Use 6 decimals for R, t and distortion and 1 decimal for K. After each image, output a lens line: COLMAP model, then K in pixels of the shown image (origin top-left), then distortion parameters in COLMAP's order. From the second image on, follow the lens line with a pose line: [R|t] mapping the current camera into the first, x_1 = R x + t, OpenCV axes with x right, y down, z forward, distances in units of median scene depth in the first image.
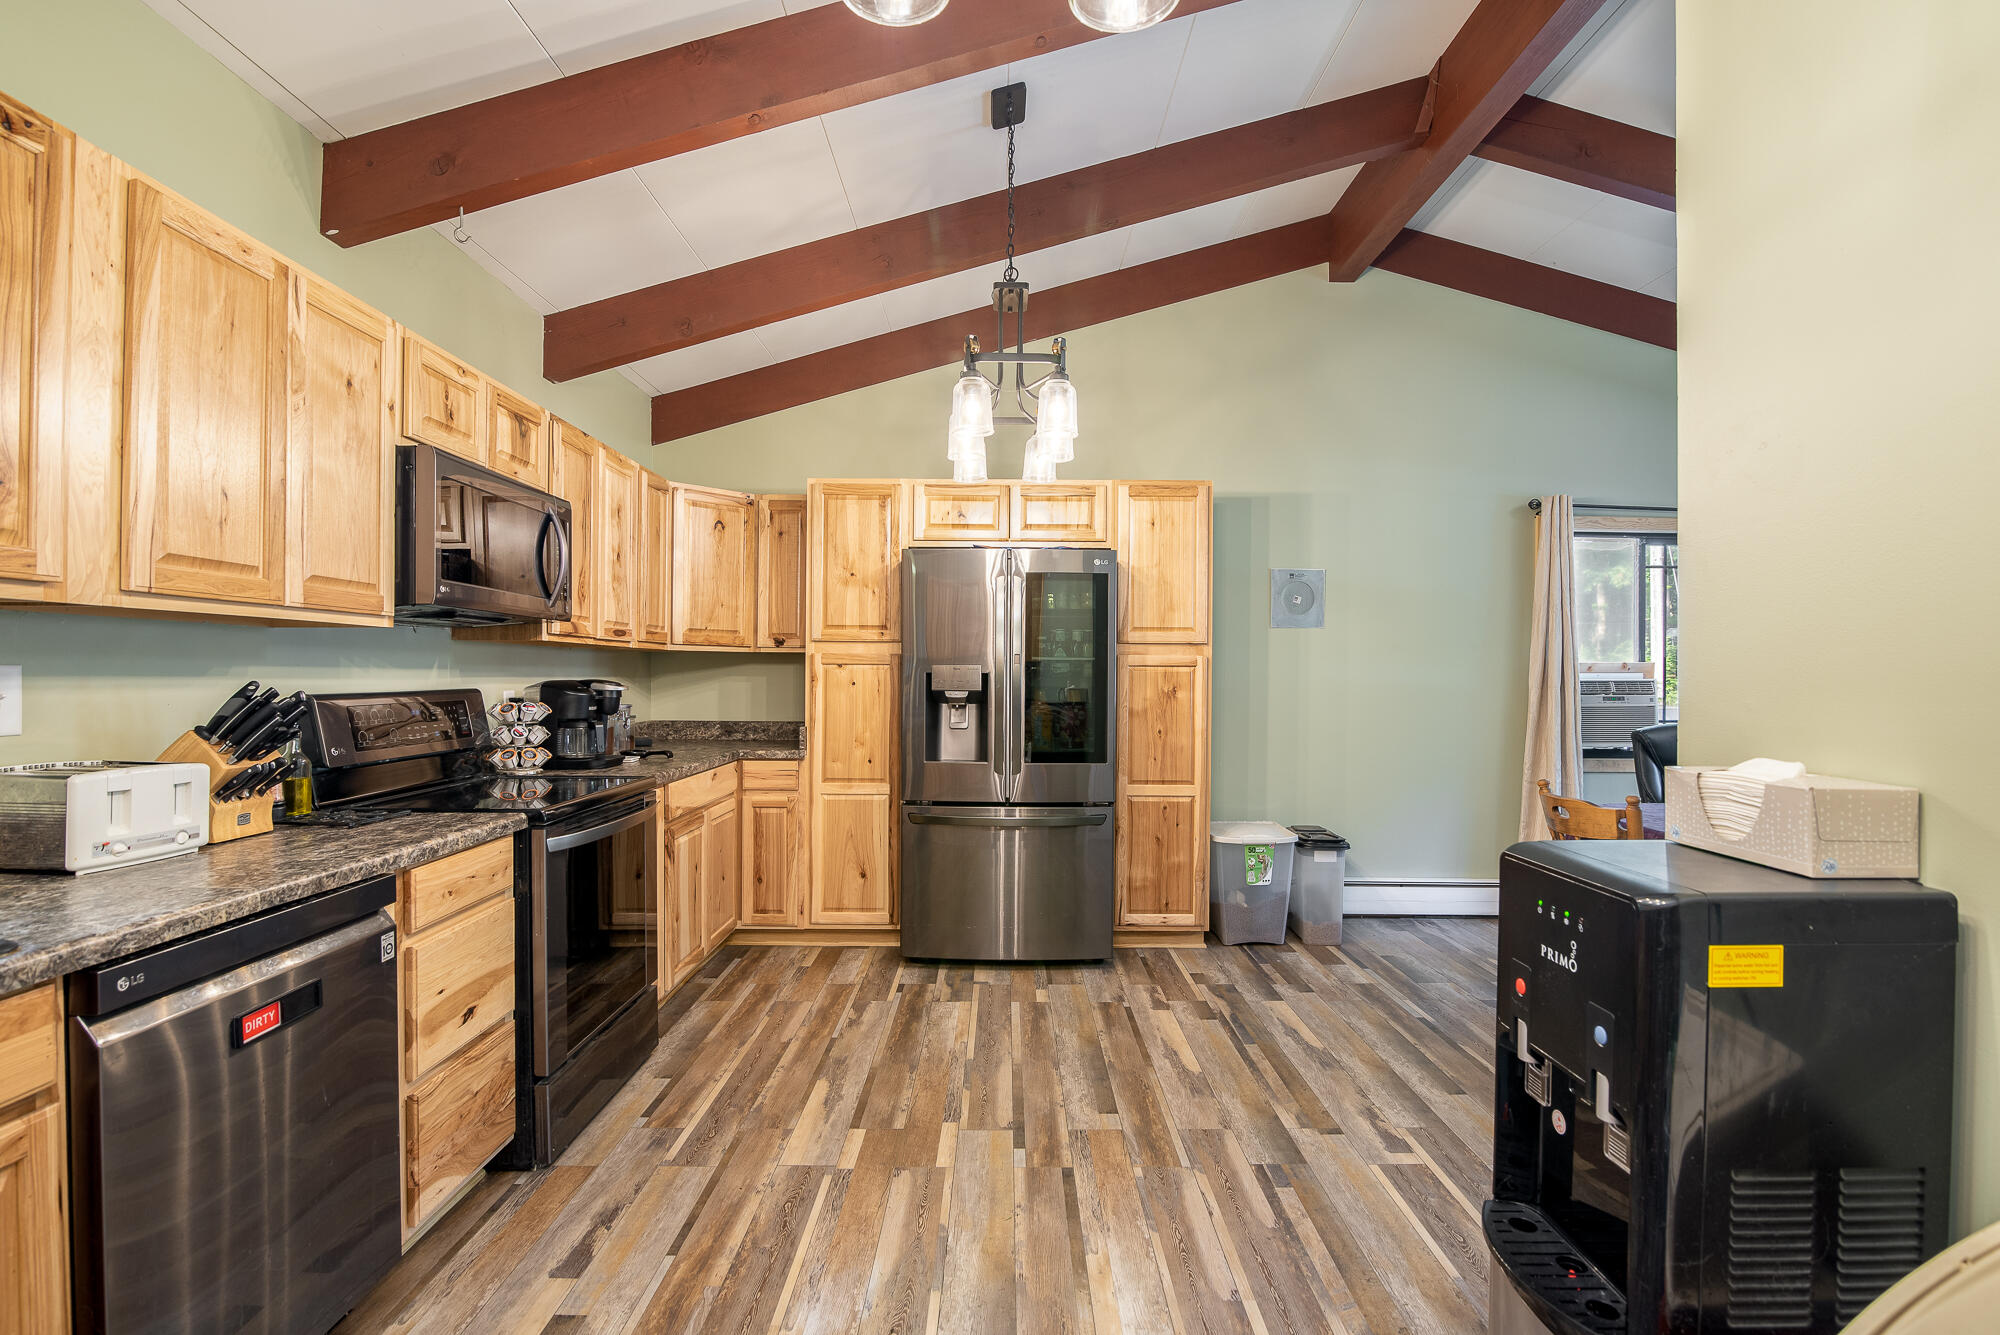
lens RADIAL K [[946.6, 0, 995.2], [0, 946.6, 673.4], [0, 0, 1]] dist [-0.015892, 0.000108]
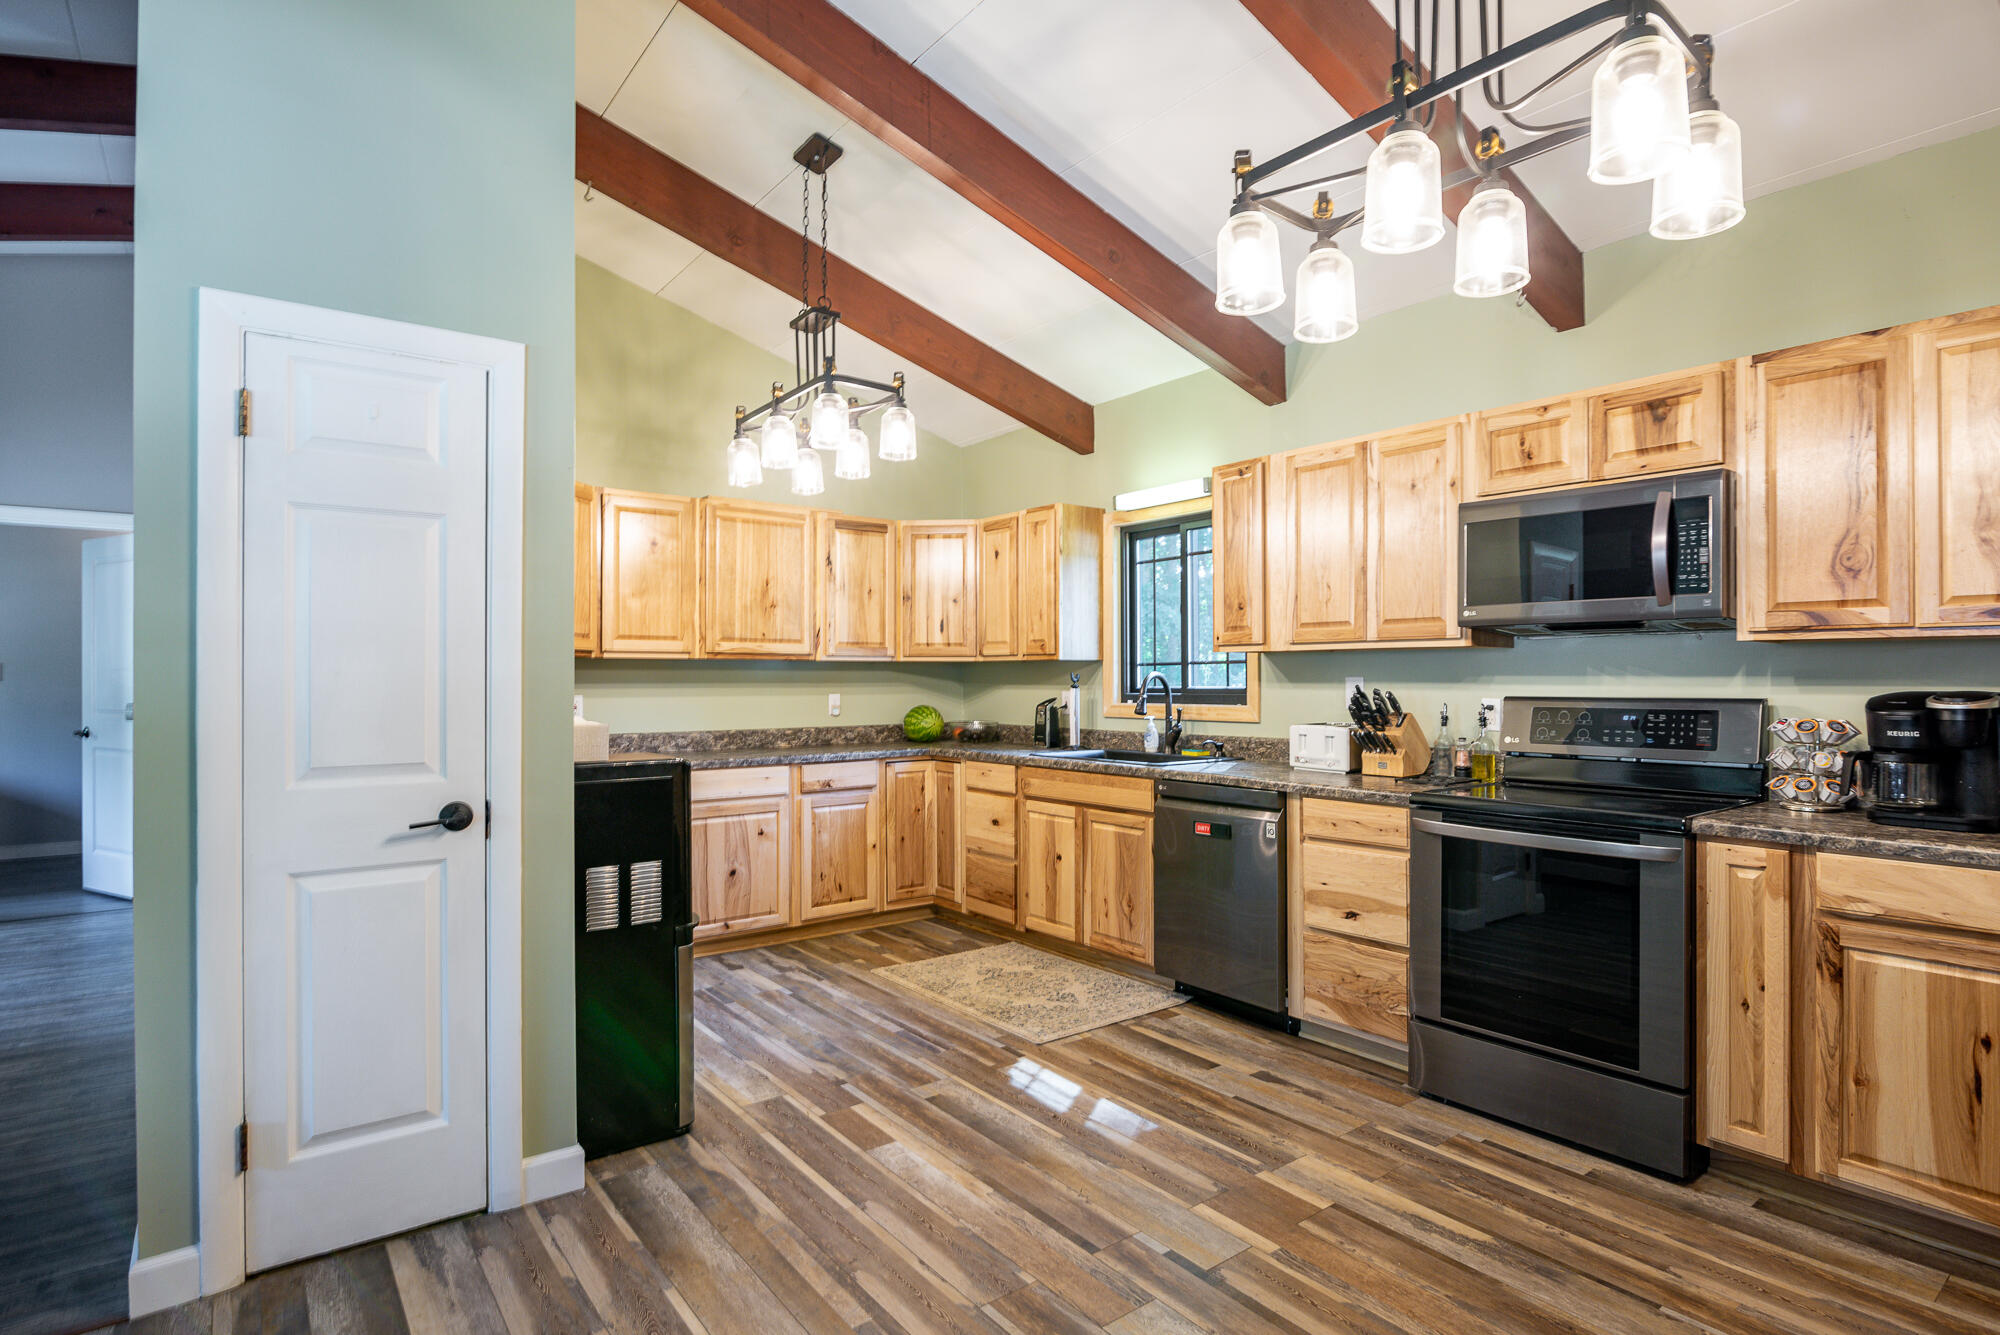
lens RADIAL K [[1024.2, 0, 1055.4], [0, 1024.2, 669.7], [0, 0, 1]] dist [-0.017444, -0.000308]
pose [[-0.772201, -0.008546, -0.635321, 0.724651], [-0.002129, 0.999939, -0.010863, 0.001517], [0.635375, -0.007036, -0.772172, 1.754402]]
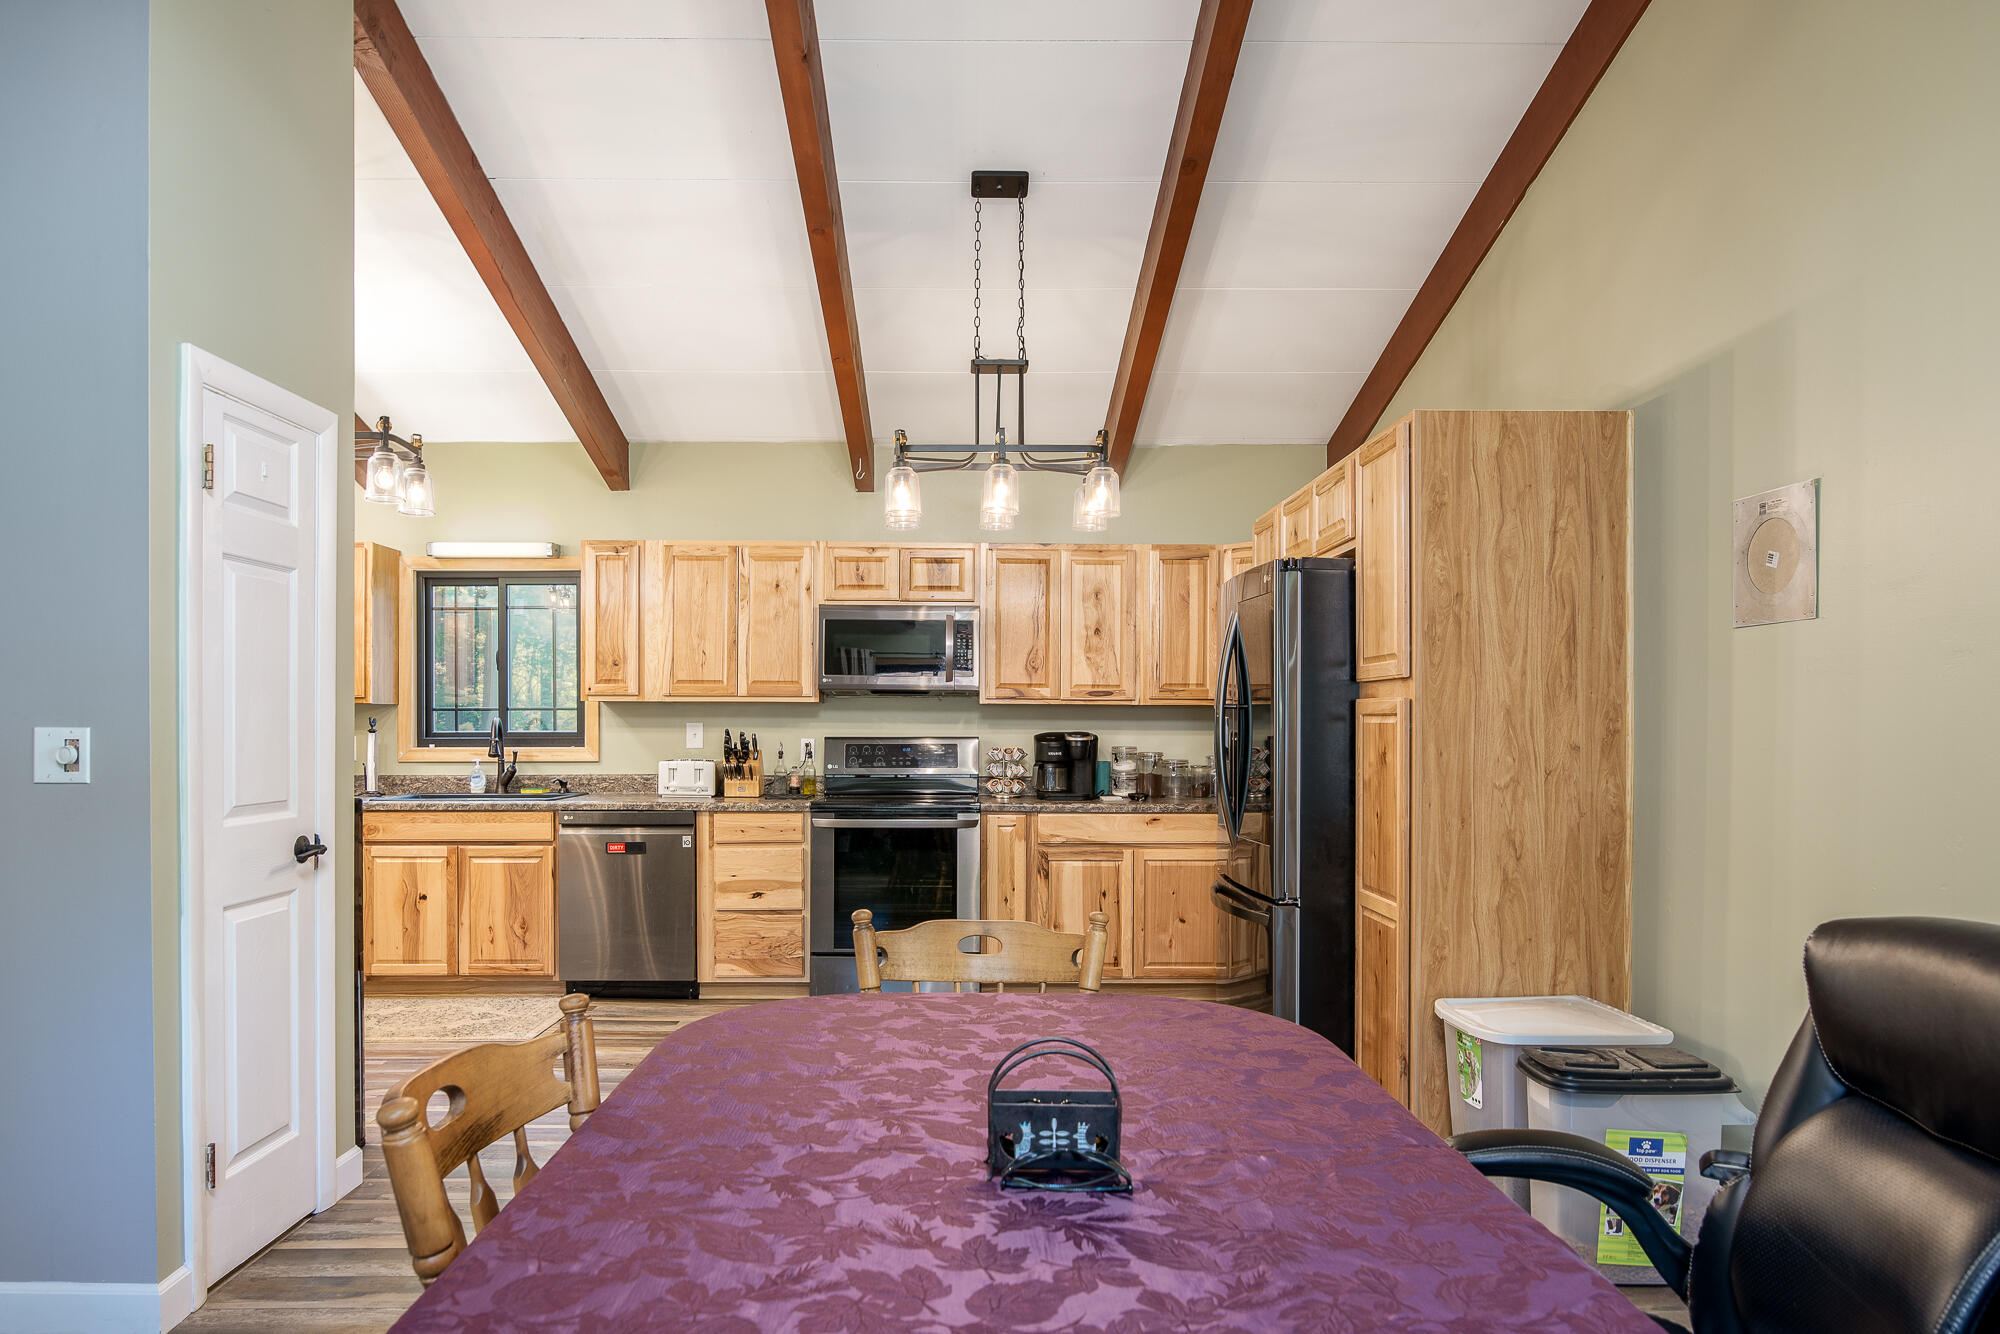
lens RADIAL K [[1198.5, 0, 995.4], [0, 1198.5, 733.9], [0, 0, 1]] dist [-0.036384, 0.000542]
pose [[0.029253, 0.003499, -0.999566, 1.826461], [-0.002829, 0.999990, 0.003418, 0.007260], [0.999568, 0.002728, 0.029262, 1.302219]]
